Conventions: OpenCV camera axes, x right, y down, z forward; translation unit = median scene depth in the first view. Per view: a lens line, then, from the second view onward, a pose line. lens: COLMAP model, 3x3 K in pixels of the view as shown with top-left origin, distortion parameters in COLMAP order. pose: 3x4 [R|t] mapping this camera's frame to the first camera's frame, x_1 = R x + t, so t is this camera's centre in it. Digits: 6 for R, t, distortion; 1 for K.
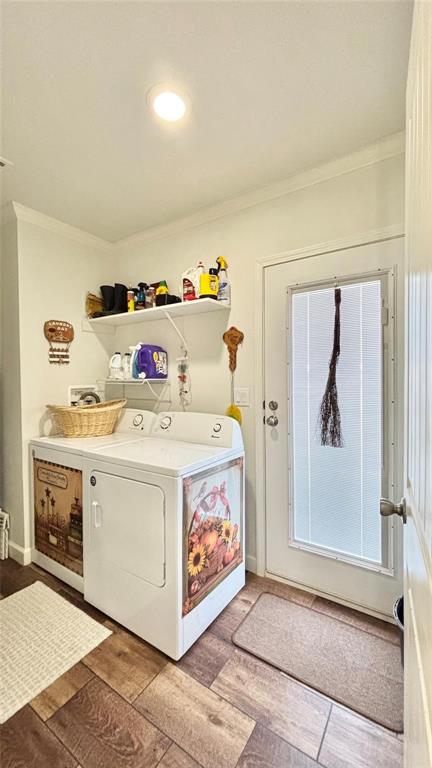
lens RADIAL K [[304.5, 0, 215.1], [0, 304.5, 384.4], [0, 0, 1]] dist [0.003230, 0.000442]
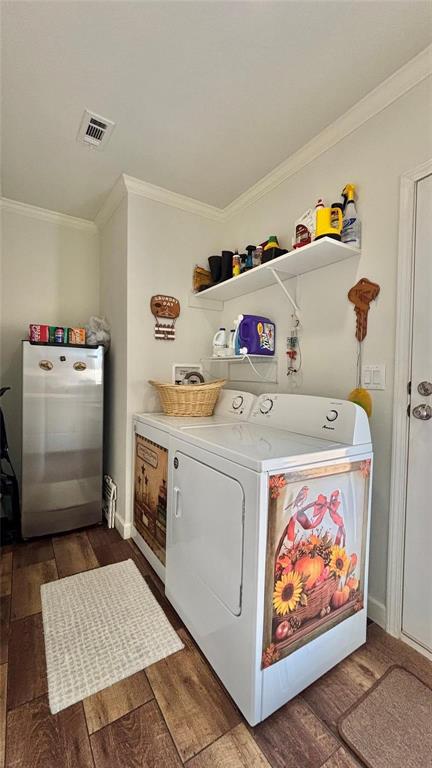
lens RADIAL K [[304.5, 0, 218.0], [0, 304.5, 385.6], [0, 0, 1]] dist [0.003230, 0.000442]
pose [[0.917829, 0.036988, -0.395248, 0.039857], [-0.032202, 0.999306, 0.018738, 0.063542], [0.395667, -0.004470, 0.918383, 0.213645]]
